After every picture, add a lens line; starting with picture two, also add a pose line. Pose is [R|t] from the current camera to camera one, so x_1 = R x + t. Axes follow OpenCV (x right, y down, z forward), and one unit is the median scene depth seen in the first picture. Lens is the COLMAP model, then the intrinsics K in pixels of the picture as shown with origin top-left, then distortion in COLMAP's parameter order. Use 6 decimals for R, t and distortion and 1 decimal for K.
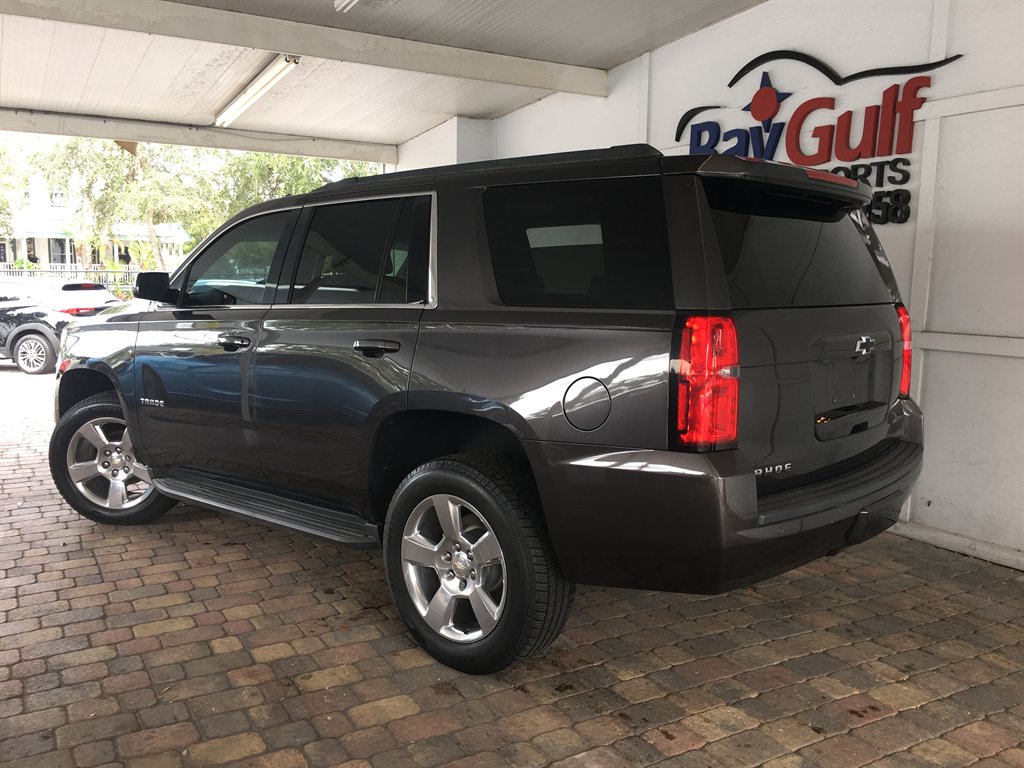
lens RADIAL K [[867.2, 0, 513.7], [0, 867.2, 386.0], [0, 0, 1]] dist [0.084845, -0.114066]
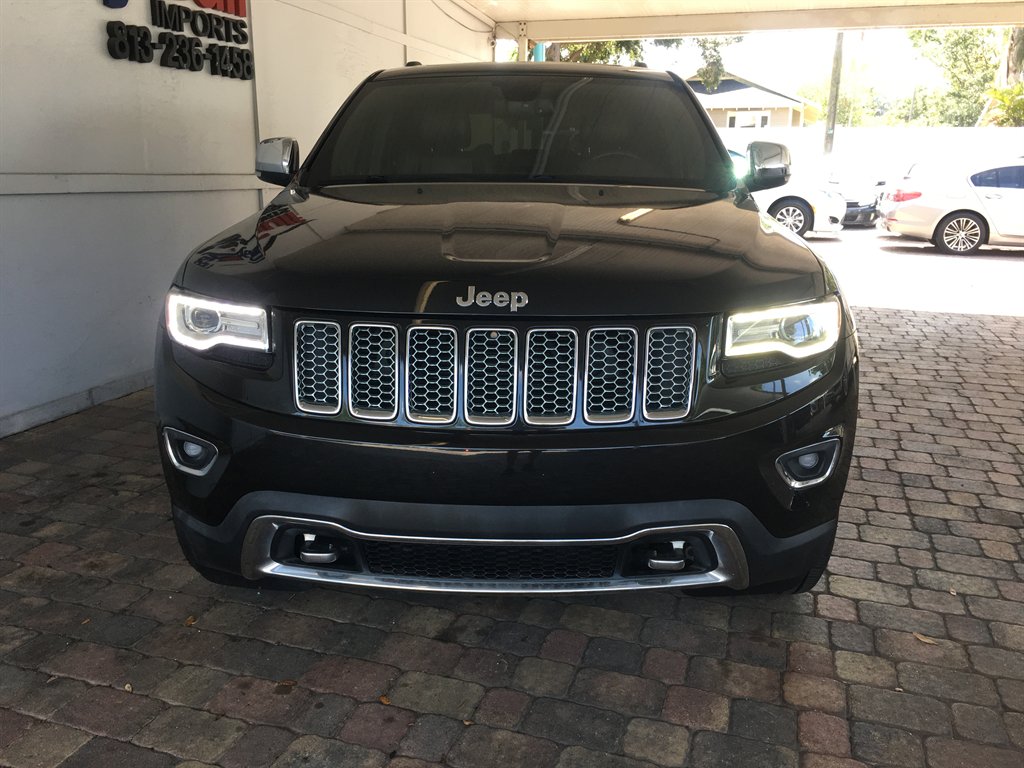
lens RADIAL K [[867.2, 0, 514.6], [0, 867.2, 383.4], [0, 0, 1]] dist [0.084845, -0.114066]
pose [[-0.665086, -0.201086, 0.719184, -0.720936], [0.076222, 0.939754, 0.333246, -0.169891], [-0.742867, 0.276455, -0.609690, 1.572425]]
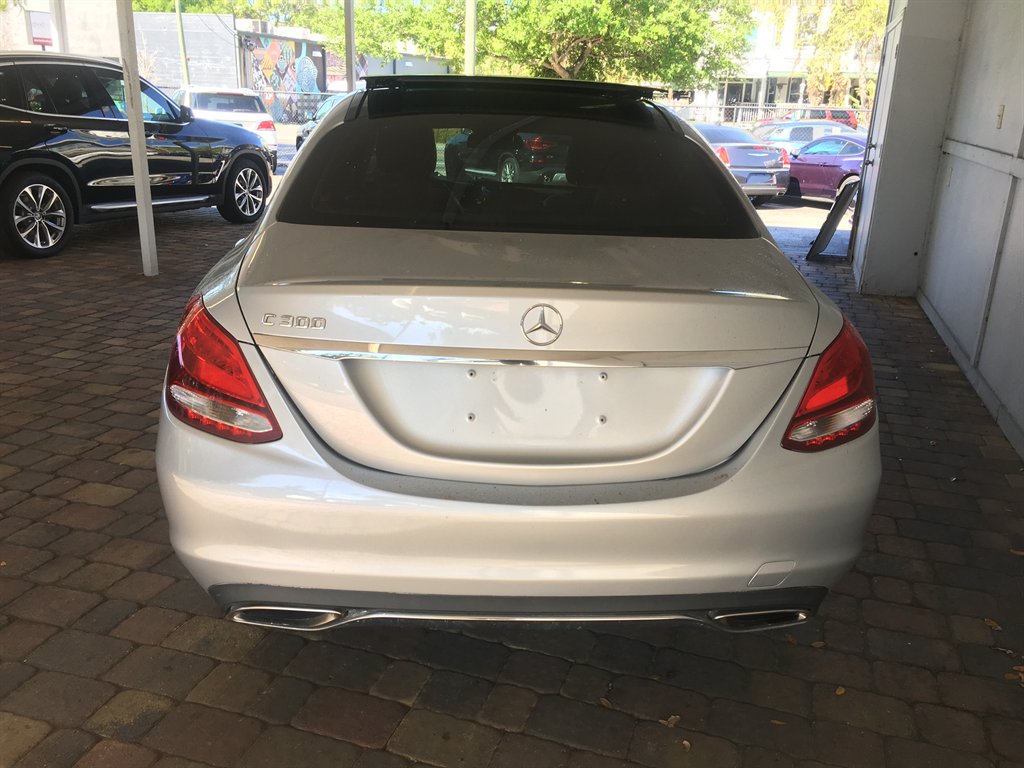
lens RADIAL K [[867.2, 0, 509.6], [0, 867.2, 381.2], [0, 0, 1]] dist [0.084845, -0.114066]
pose [[0.671291, 0.235040, -0.702940, 0.549036], [-0.117462, 0.970139, 0.212209, -0.028736], [0.731828, -0.059885, 0.678854, 0.395035]]
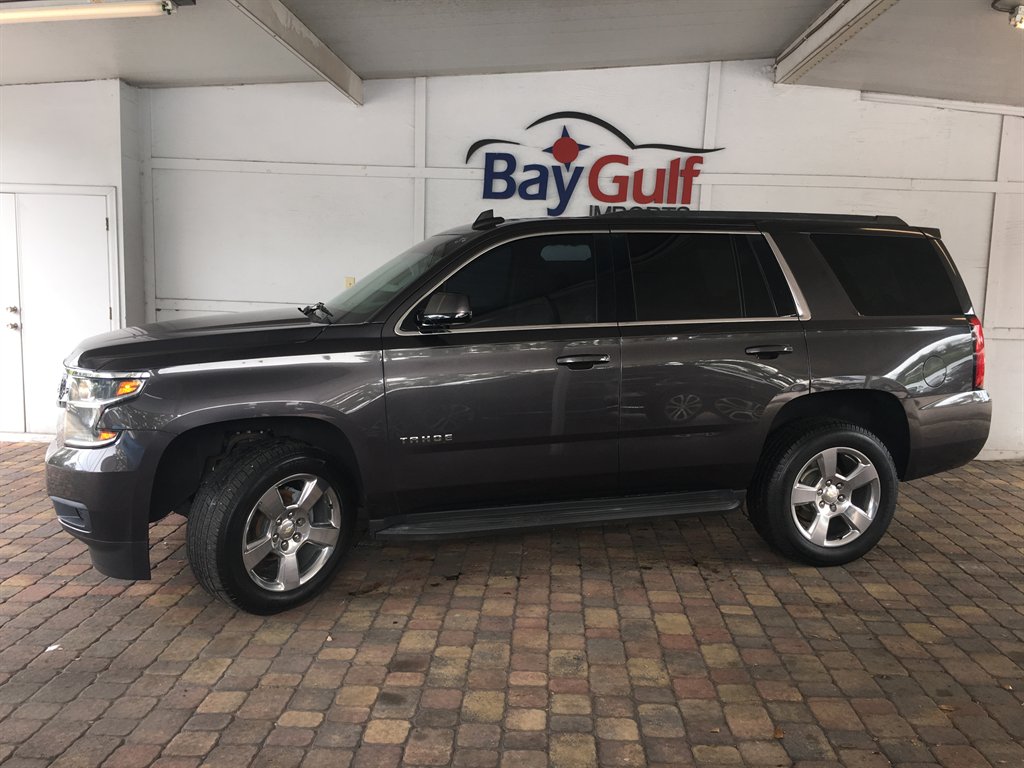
lens RADIAL K [[867.2, 0, 516.4], [0, 867.2, 383.3], [0, 0, 1]] dist [0.084845, -0.114066]
pose [[0.544057, -0.107357, 0.832152, -1.030589], [0.086984, 0.993653, 0.071324, -0.086695], [-0.834528, 0.033579, 0.549942, 0.417247]]
